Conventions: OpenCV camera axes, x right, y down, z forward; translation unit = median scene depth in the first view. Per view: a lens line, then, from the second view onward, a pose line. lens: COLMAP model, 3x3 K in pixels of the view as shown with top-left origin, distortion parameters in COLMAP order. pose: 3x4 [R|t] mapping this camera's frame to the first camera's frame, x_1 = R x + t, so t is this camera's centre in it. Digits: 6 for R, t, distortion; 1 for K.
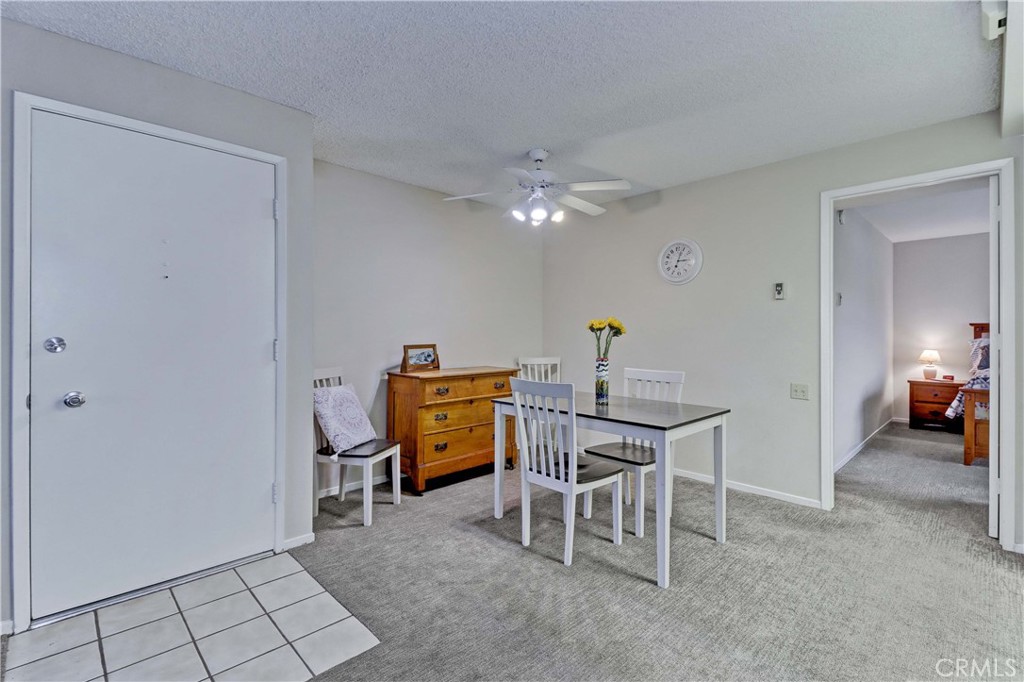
lens RADIAL K [[477.2, 0, 513.1], [0, 477.2, 336.4], [0, 0, 1]] dist [-0.001623, -0.005527]
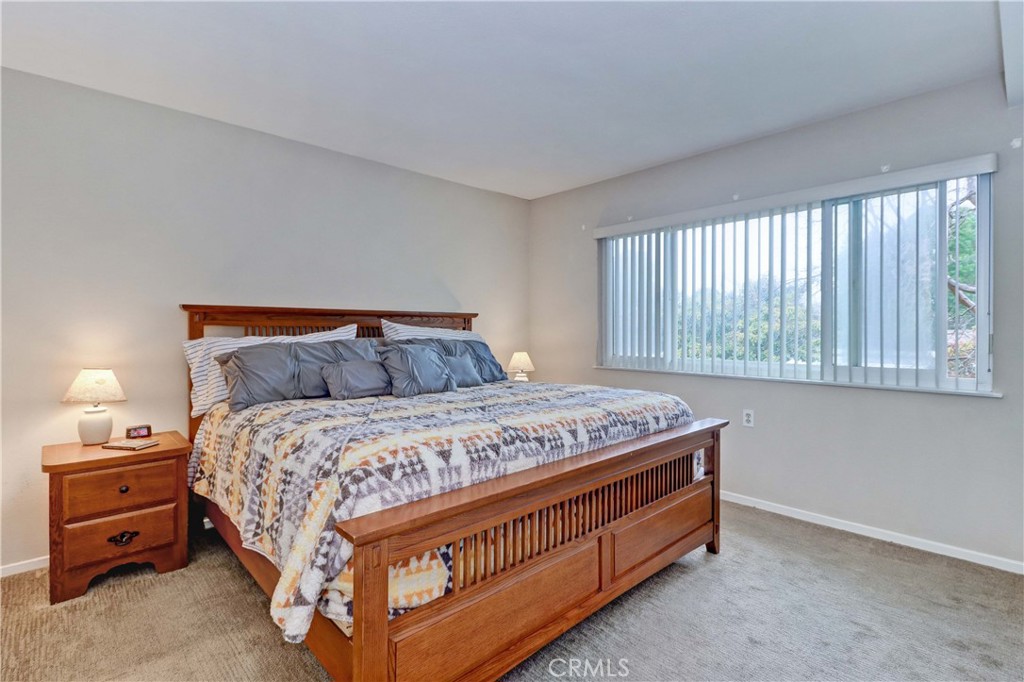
lens RADIAL K [[477.2, 0, 509.0], [0, 477.2, 342.0], [0, 0, 1]] dist [-0.001623, -0.005527]
pose [[0.017101, -0.009737, 0.999806, 0.503110], [0.001219, 0.999952, 0.009717, 0.003543], [-0.999853, 0.001052, 0.017112, 0.663423]]
